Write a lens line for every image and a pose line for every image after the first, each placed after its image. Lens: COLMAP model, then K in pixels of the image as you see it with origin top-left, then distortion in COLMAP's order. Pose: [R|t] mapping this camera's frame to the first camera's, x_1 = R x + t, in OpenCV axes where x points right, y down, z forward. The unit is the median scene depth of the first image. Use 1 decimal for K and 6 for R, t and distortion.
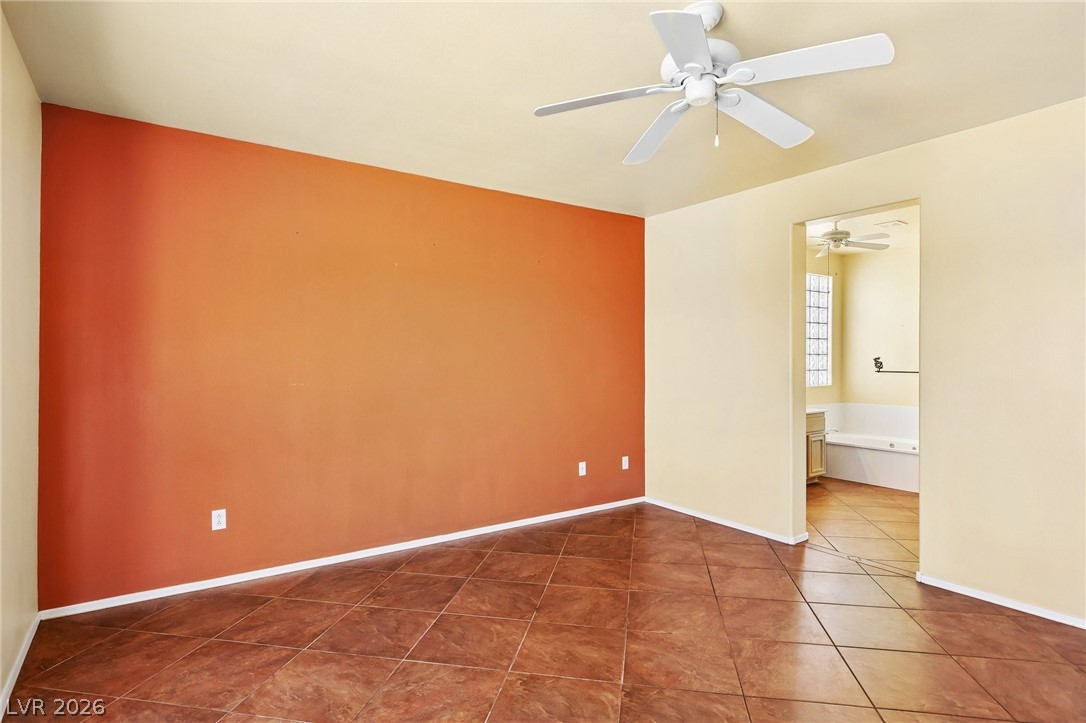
lens RADIAL K [[578.6, 0, 541.8], [0, 578.6, 357.2], [0, 0, 1]] dist [0.003975, 0.002413]
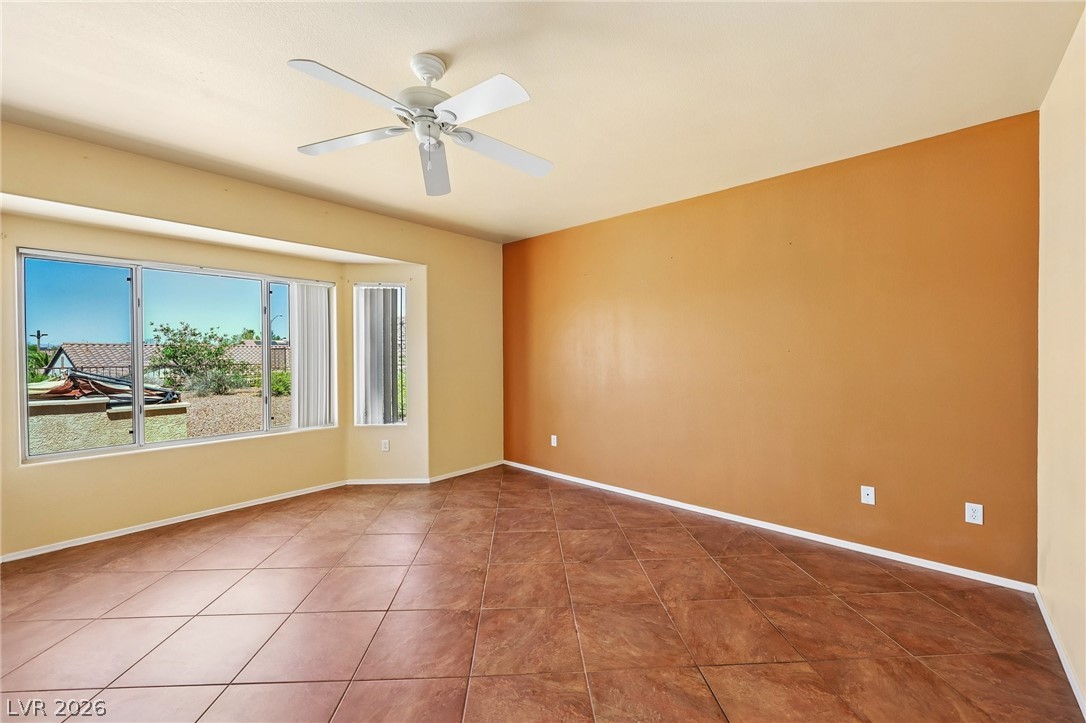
lens RADIAL K [[438.0, 0, 542.8], [0, 438.0, 360.7], [0, 0, 1]] dist [0.002645, -0.000733]
pose [[0.224394, 0.005119, -0.974485, 0.764118], [-0.006586, 0.999971, 0.003737, 0.027364], [0.974476, 0.005579, 0.224421, 0.660966]]
